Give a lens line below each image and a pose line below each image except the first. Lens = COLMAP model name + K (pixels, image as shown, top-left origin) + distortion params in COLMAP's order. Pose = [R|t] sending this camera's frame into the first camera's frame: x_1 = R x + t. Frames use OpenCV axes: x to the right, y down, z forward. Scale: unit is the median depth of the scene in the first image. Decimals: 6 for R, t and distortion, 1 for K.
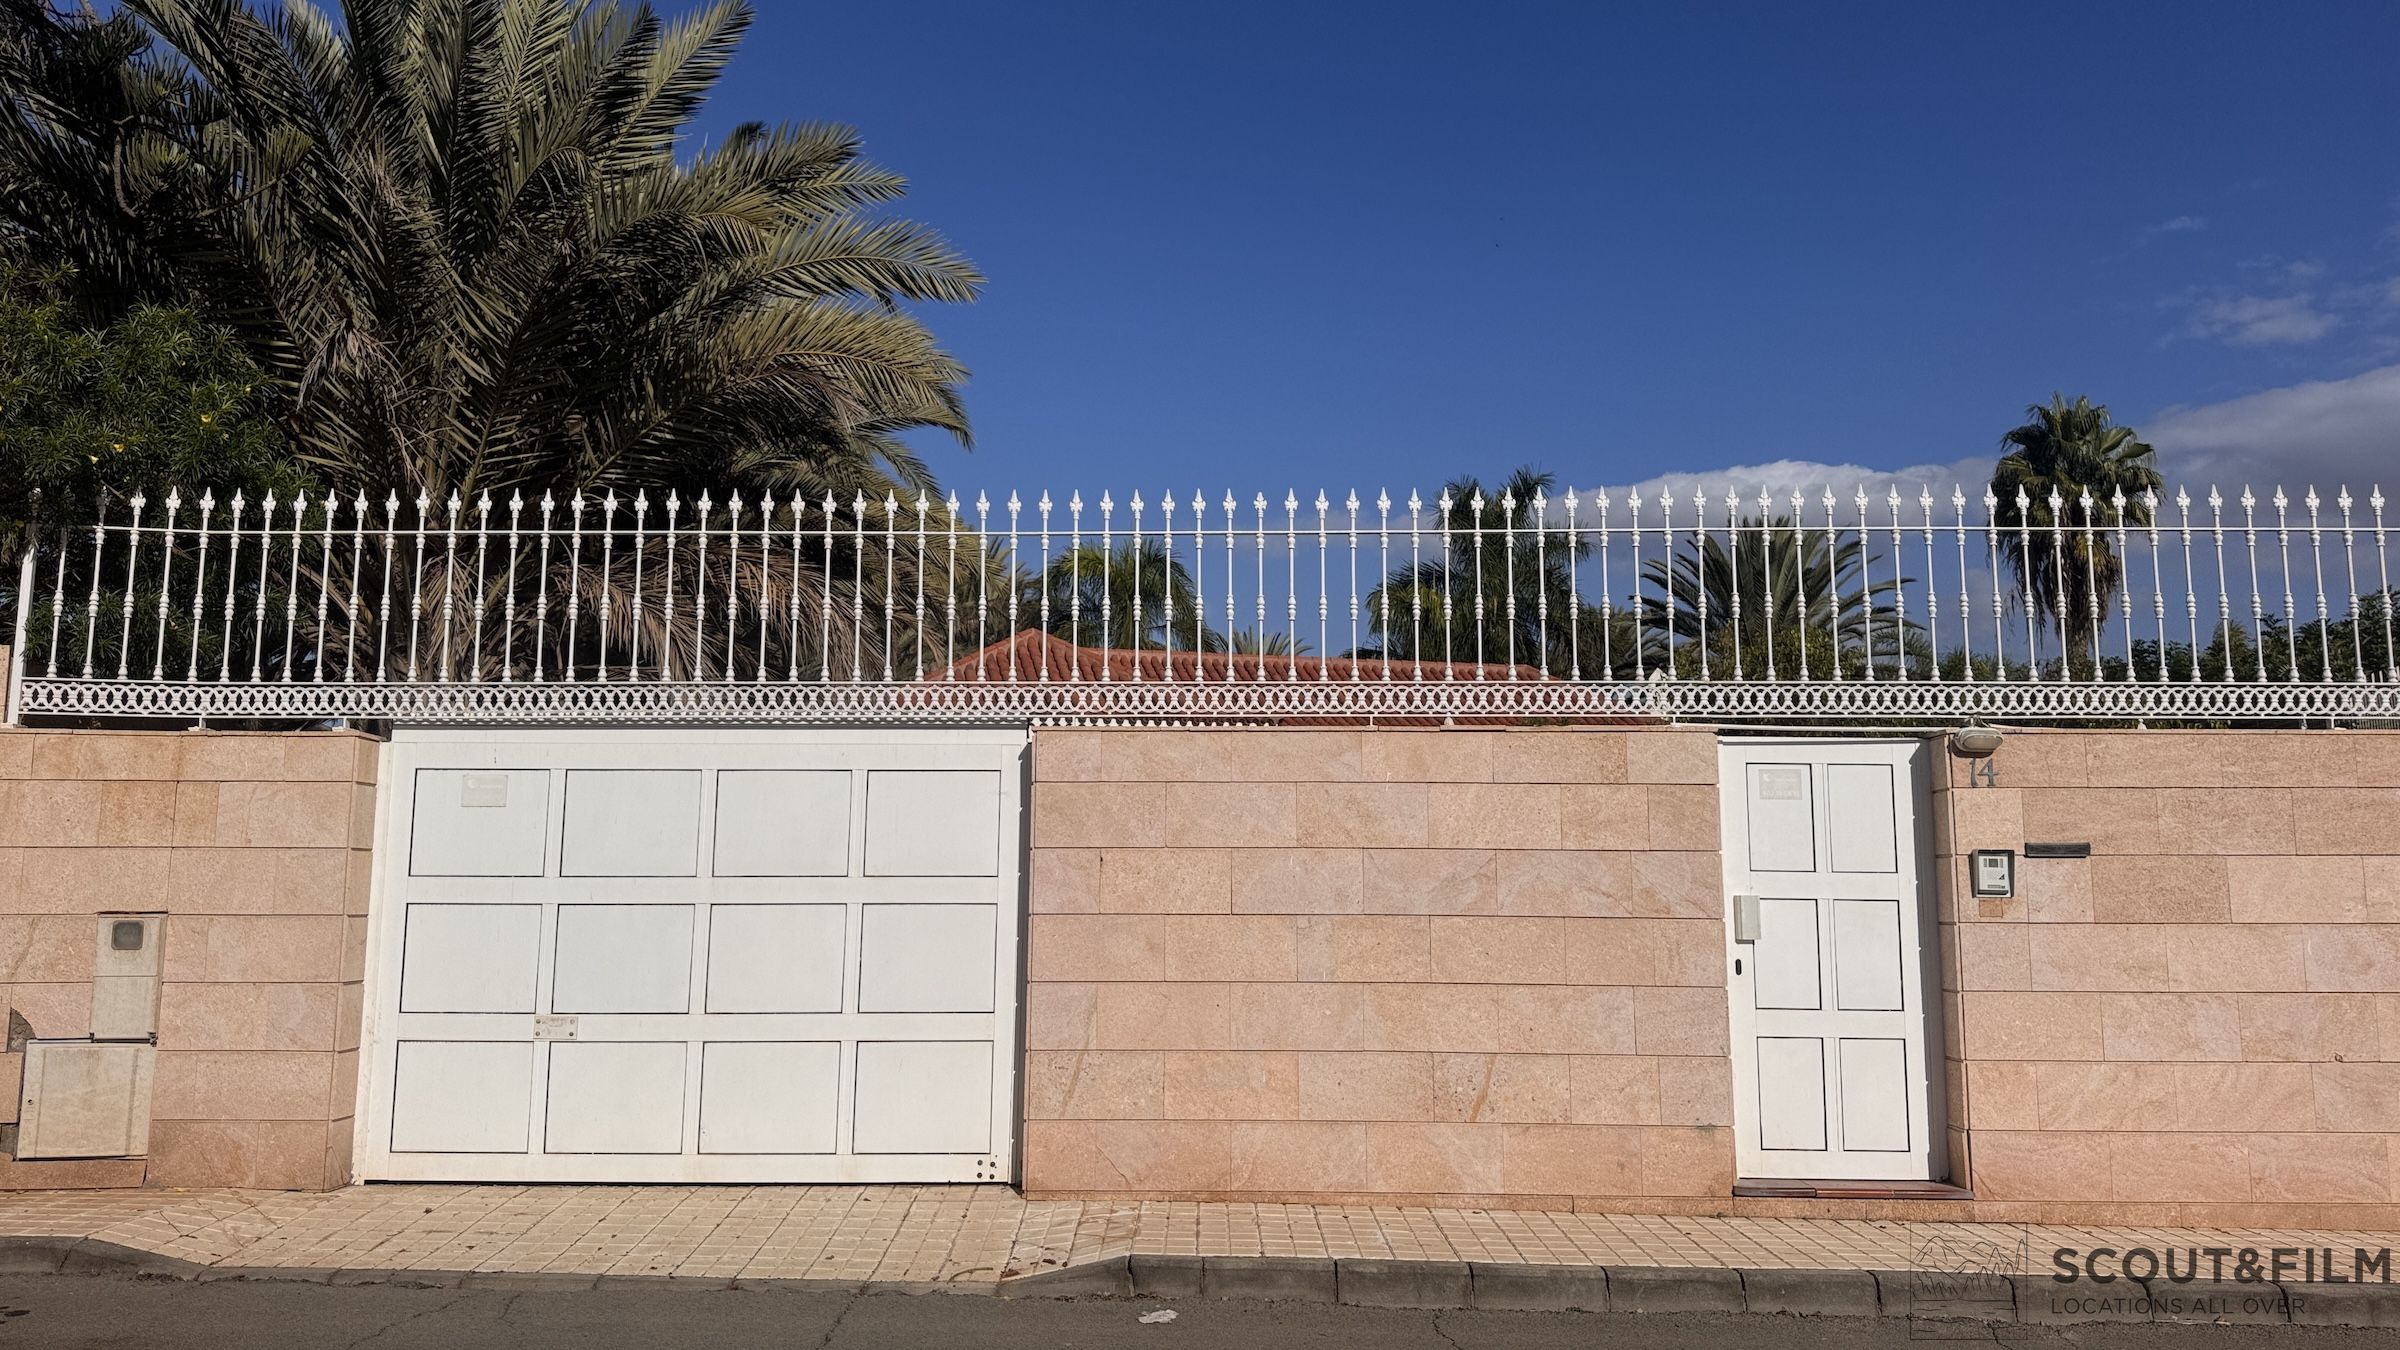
lens RADIAL K [[1649.8, 0, 1200.0], [0, 1649.8, 675.0], [0, 0, 1]] dist [0.145421, -0.217393]
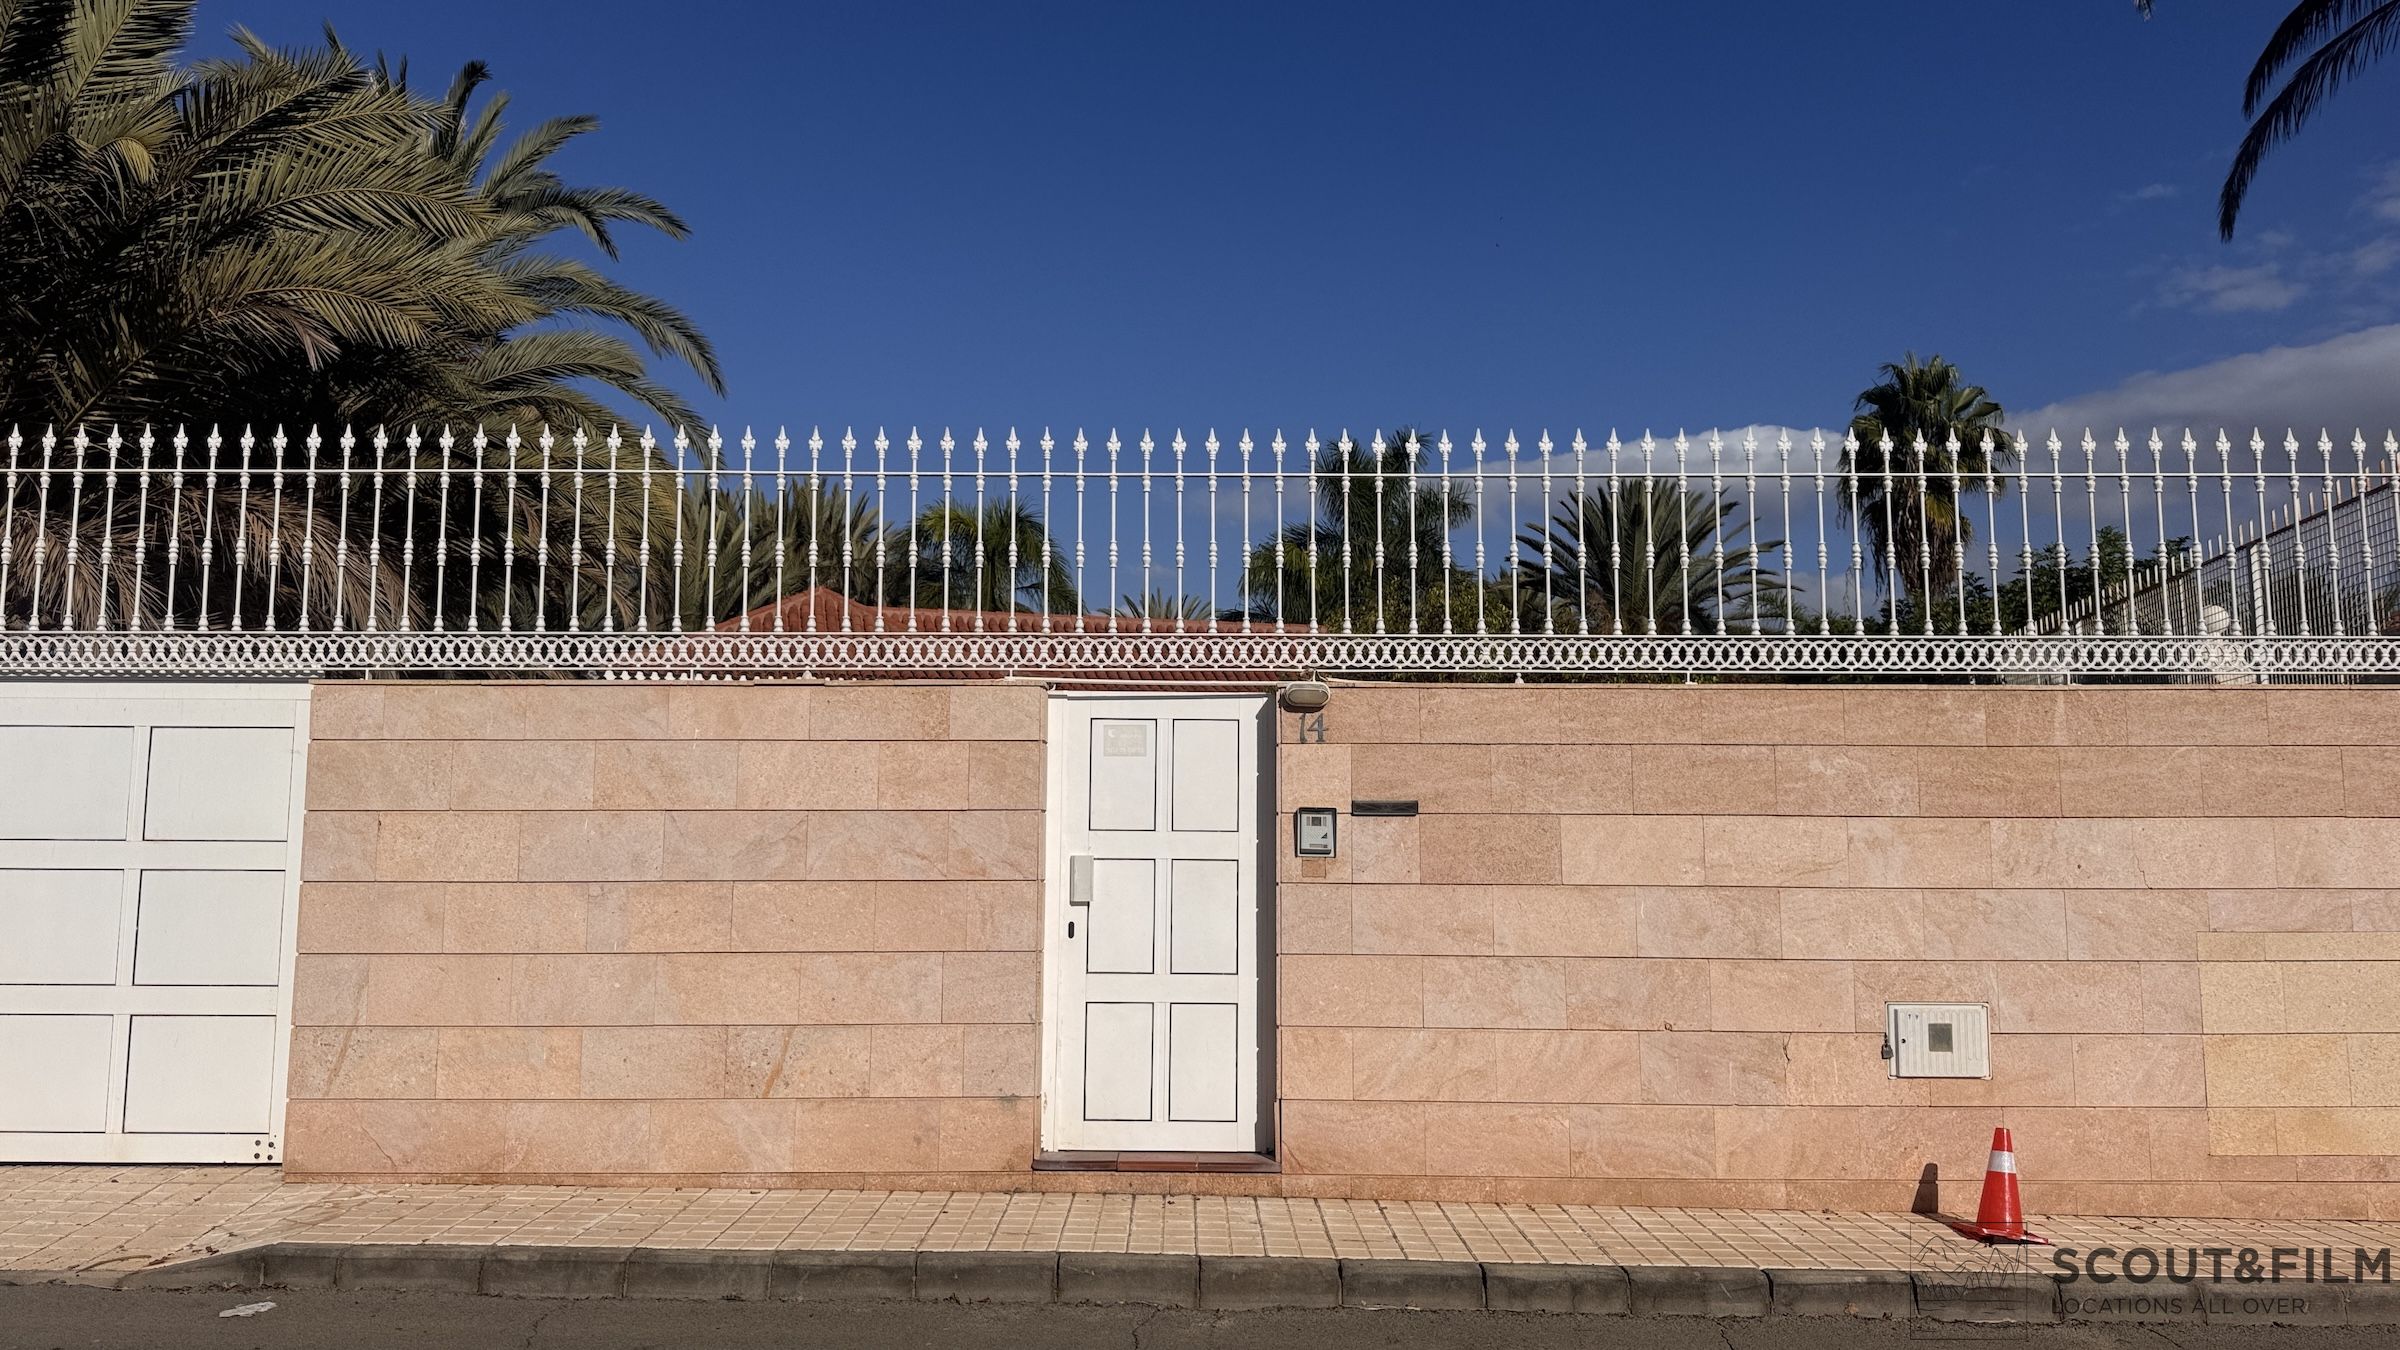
lens RADIAL K [[1649.8, 0, 1200.0], [0, 1649.8, 675.0], [0, 0, 1]] dist [0.145421, -0.217393]
pose [[0.999996, 0.001698, 0.002141, 0.399450], [-0.001757, 0.999615, 0.027673, 0.001451], [-0.002094, -0.027677, 0.999615, 0.055686]]
